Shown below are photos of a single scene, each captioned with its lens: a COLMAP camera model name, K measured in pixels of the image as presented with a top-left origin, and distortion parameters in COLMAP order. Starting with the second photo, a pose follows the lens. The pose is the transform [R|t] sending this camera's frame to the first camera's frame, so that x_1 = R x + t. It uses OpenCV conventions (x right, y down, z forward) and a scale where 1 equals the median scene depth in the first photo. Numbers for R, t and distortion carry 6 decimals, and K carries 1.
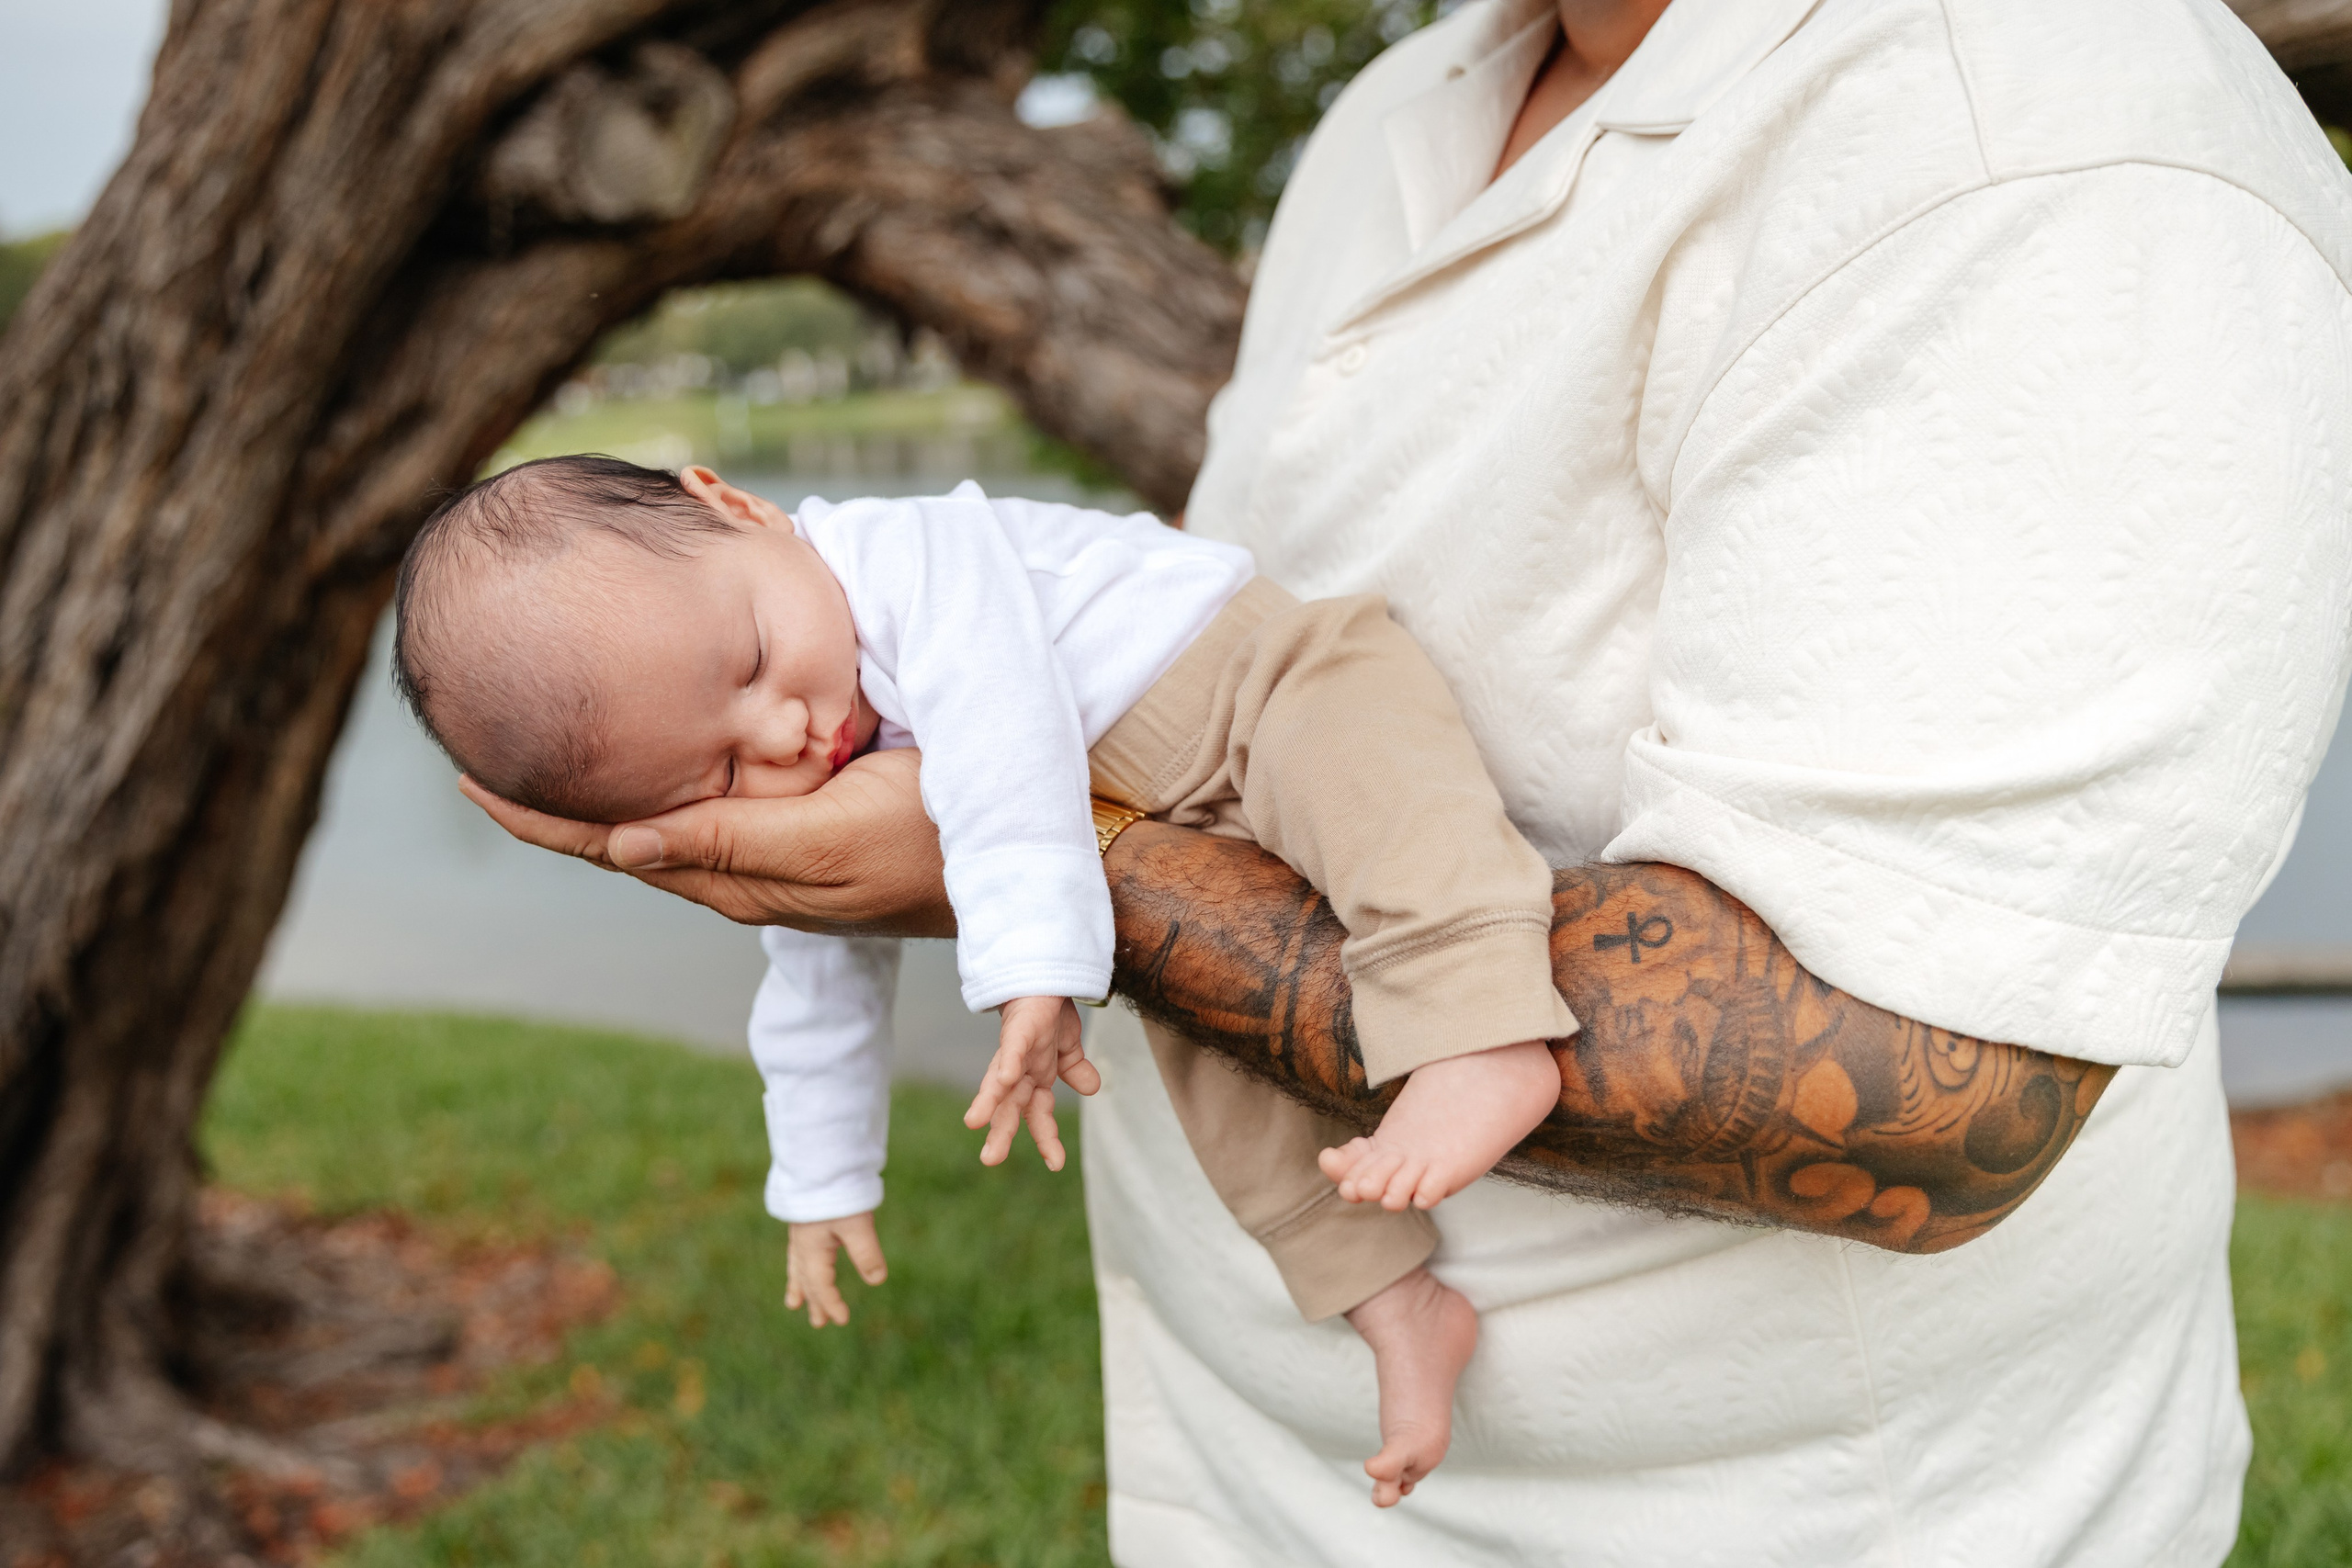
lens RADIAL K [[2126.4, 0, 1278.2], [0, 2126.4, 726.8], [0, 0, 1]] dist [0.011708, 0.009496]
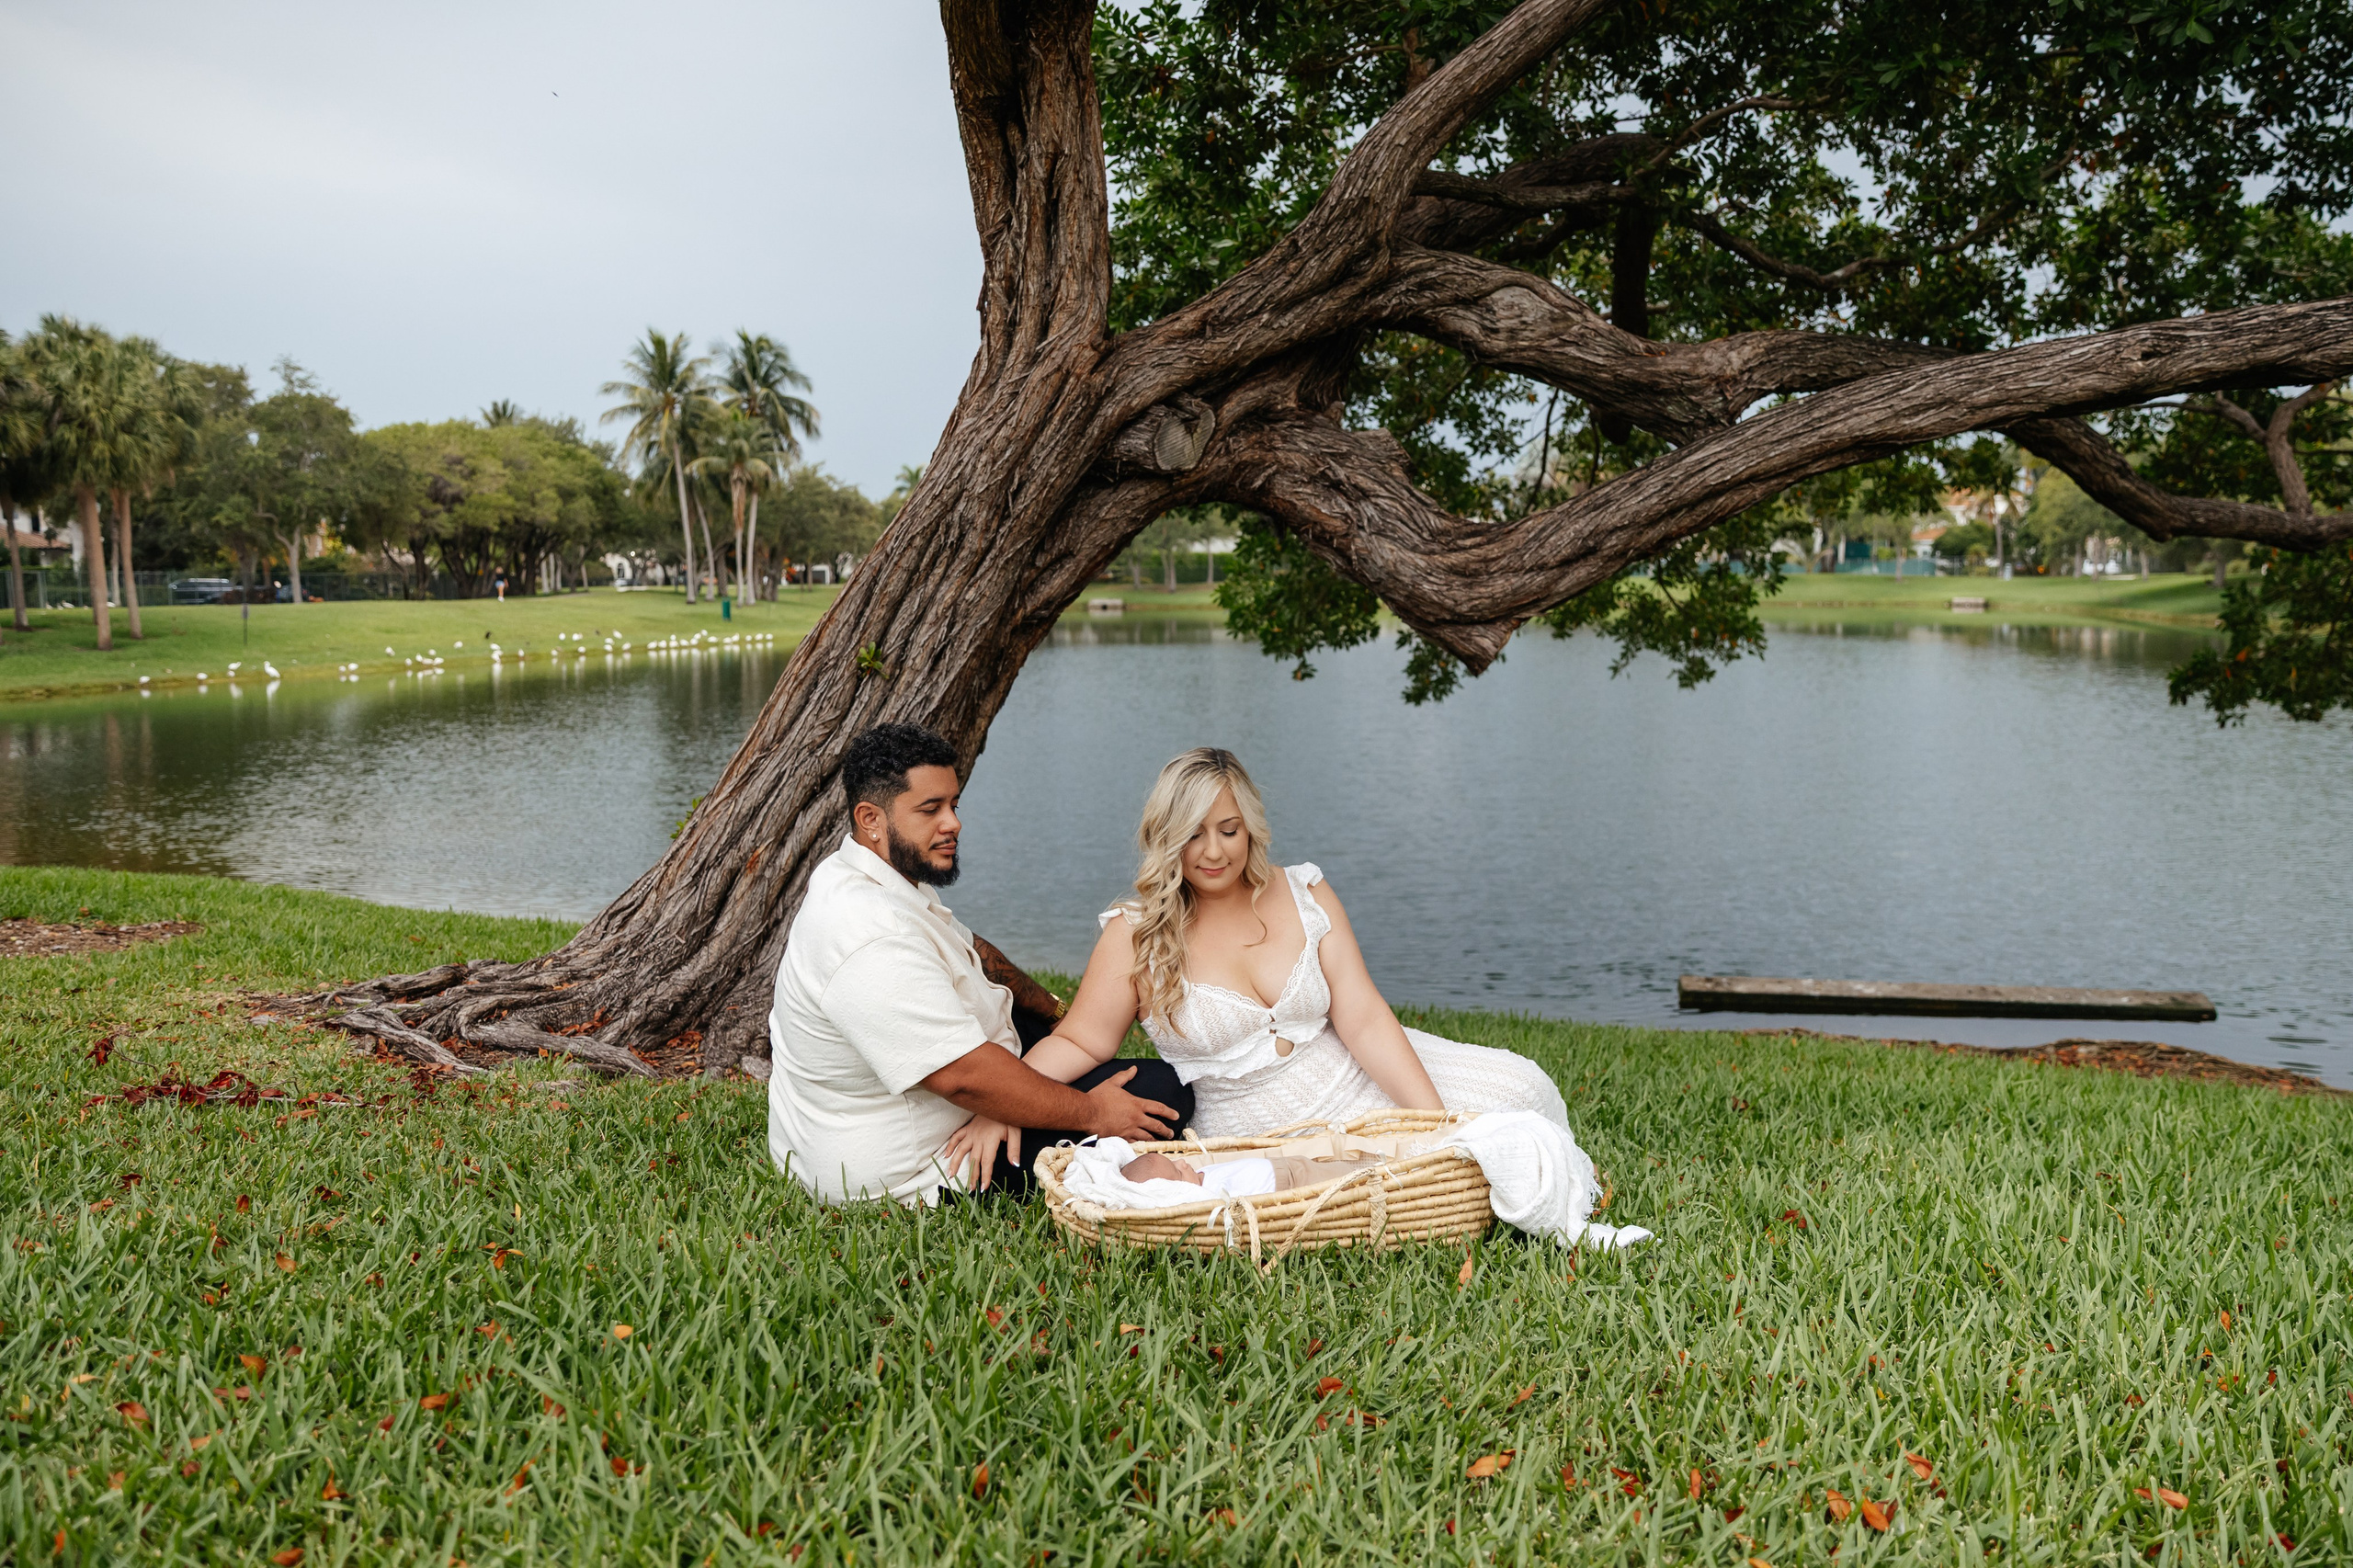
lens RADIAL K [[1925.4, 0, 1251.8], [0, 1925.4, 809.3], [0, 0, 1]] dist [-0.102914, 0.095417]
pose [[0.996976, 0.055897, -0.053981, -0.091734], [-0.058511, 0.997126, -0.048126, 0.194555], [0.051135, 0.051139, 0.997382, -0.929971]]
